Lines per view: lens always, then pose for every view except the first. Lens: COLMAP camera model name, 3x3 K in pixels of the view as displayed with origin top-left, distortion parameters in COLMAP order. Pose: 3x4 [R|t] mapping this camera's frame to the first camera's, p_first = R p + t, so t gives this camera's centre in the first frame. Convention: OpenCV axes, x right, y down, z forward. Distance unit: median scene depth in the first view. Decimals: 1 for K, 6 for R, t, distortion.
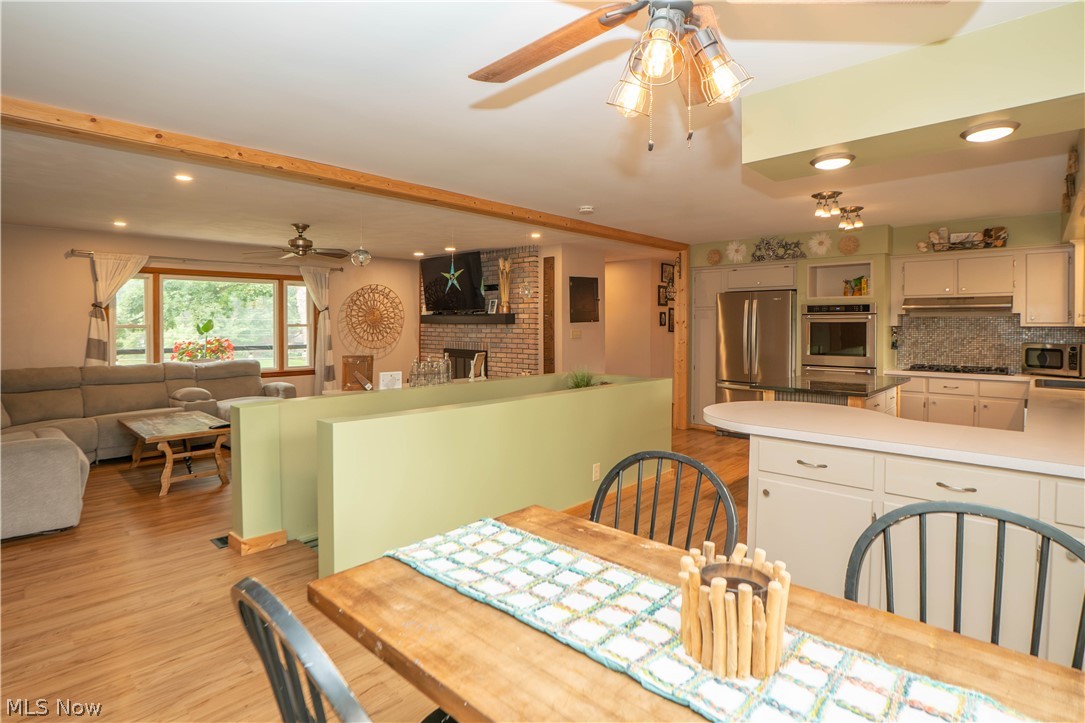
lens RADIAL K [[569.3, 0, 510.4], [0, 569.3, 343.6], [0, 0, 1]] dist [-0.021290, -0.000225]
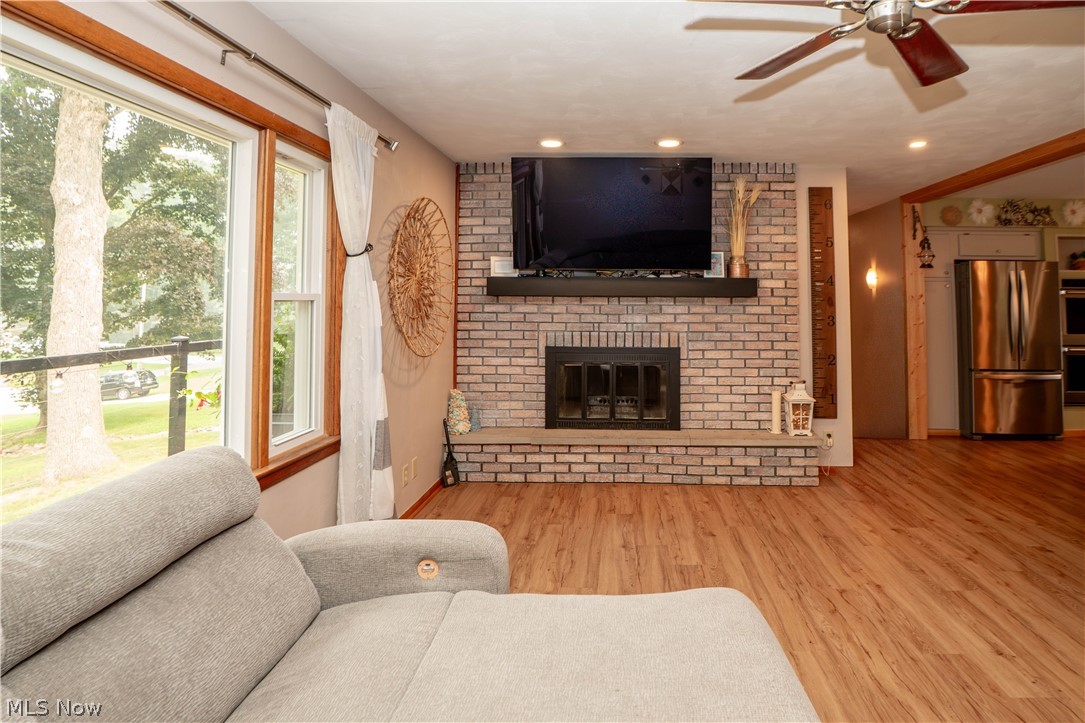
lens RADIAL K [[578.1, 0, 636.4], [0, 578.1, 274.7], [0, 0, 1]] dist [-0.021924, 0.000105]
pose [[0.697287, 0.033873, 0.715991, -0.480899], [0.019224, 0.997640, -0.065919, -0.021766], [-0.716534, 0.059729, 0.694990, 0.685109]]
